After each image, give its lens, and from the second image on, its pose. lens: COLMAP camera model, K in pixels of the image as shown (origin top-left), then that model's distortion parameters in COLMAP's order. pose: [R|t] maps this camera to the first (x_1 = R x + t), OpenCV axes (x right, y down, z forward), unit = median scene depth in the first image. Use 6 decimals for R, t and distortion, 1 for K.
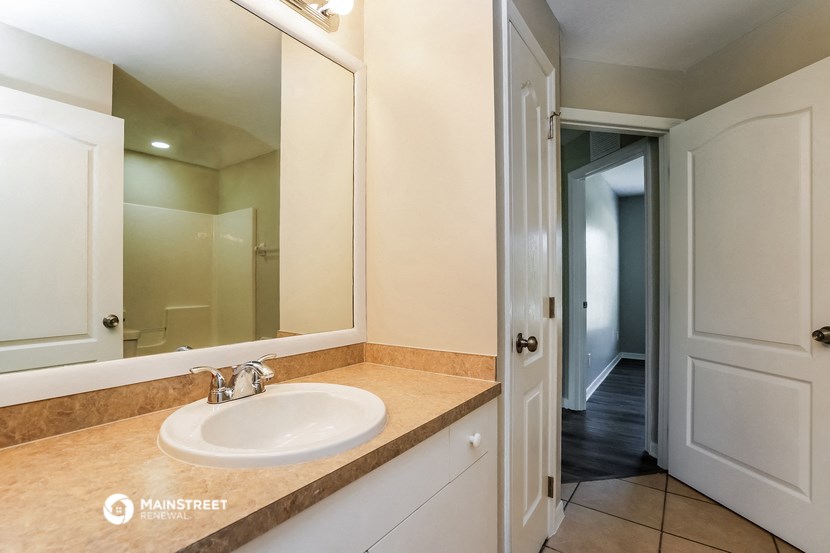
lens RADIAL K [[428.1, 0, 415.0], [0, 428.1, 276.5], [0, 0, 1]] dist [-0.002109, -0.000181]
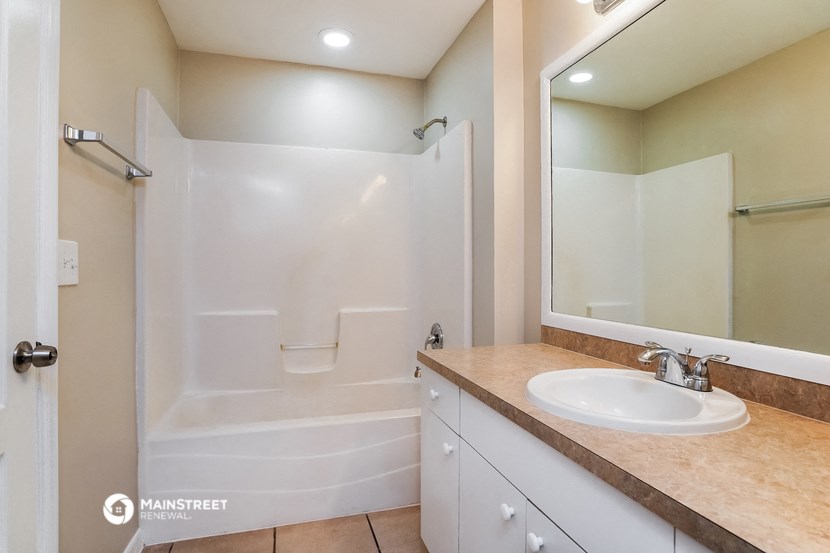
lens RADIAL K [[428.1, 0, 415.0], [0, 428.1, 276.5], [0, 0, 1]] dist [-0.002109, -0.000181]
pose [[-0.641414, 0.004214, -0.767183, 0.783723], [0.004623, 0.999988, 0.001627, 0.013559], [0.767181, -0.002503, -0.641426, 1.155811]]
